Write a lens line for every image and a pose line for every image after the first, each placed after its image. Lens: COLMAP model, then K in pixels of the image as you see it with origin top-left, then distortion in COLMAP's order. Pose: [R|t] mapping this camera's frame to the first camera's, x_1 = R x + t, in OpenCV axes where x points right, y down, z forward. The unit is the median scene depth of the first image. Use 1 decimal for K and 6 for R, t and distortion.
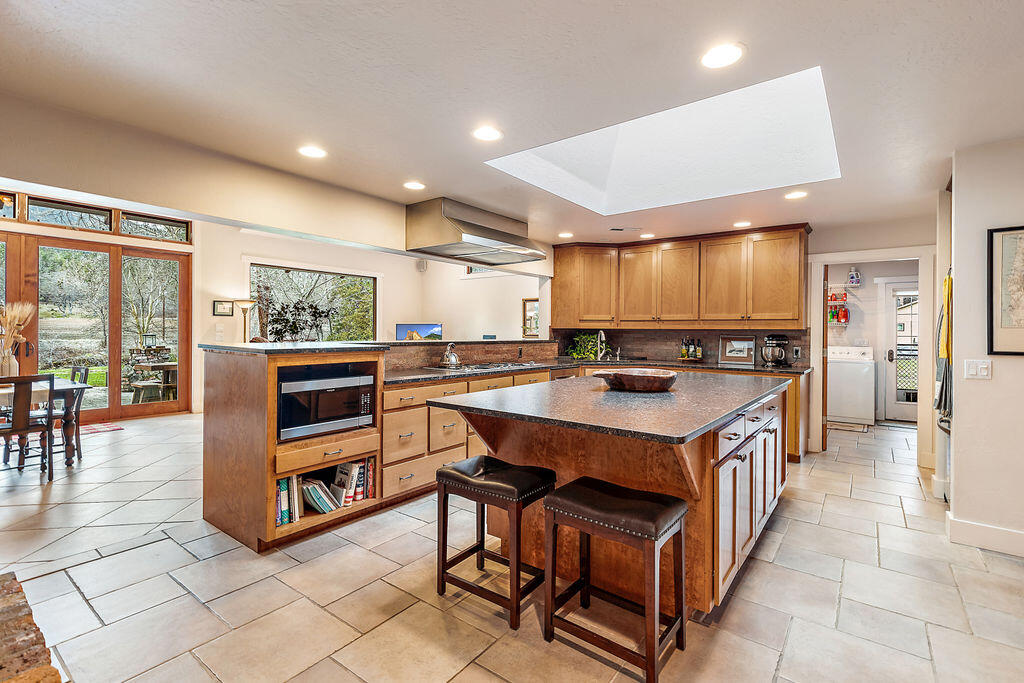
lens RADIAL K [[467.5, 0, 513.9], [0, 467.5, 331.7], [0, 0, 1]] dist [0.000047, -0.000078]
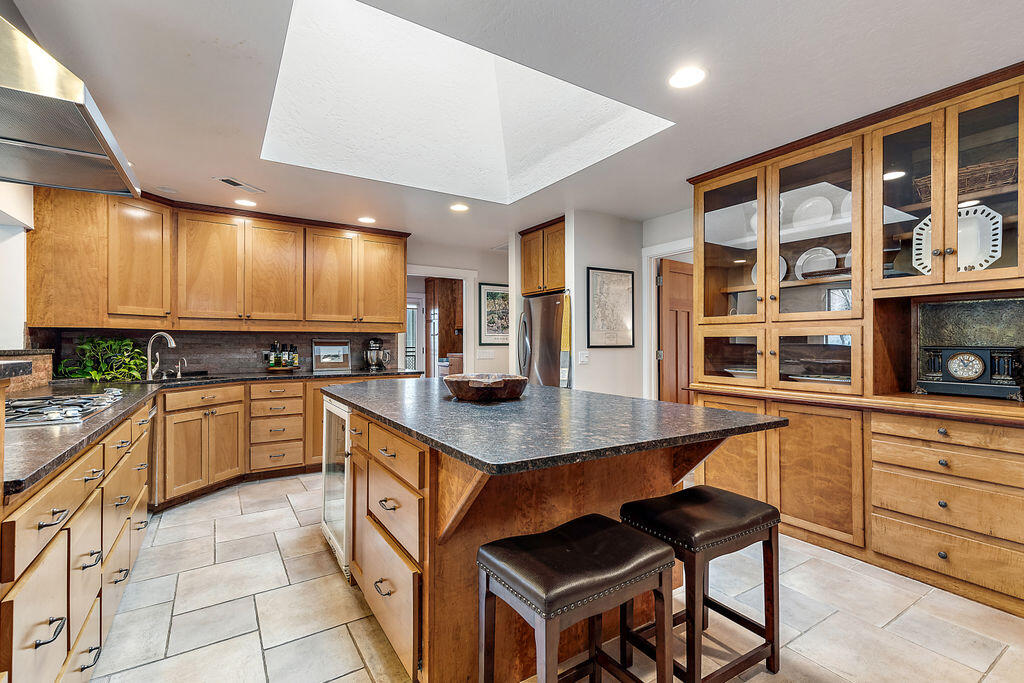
lens RADIAL K [[463.8, 0, 512.0], [0, 463.8, 341.5], [0, 0, 1]] dist [0.000537, 0.000186]
pose [[0.344217, -0.008697, 0.938850, -0.248794], [0.000895, 0.999960, 0.008935, 0.004768], [-0.938890, -0.002235, 0.344211, 0.353063]]
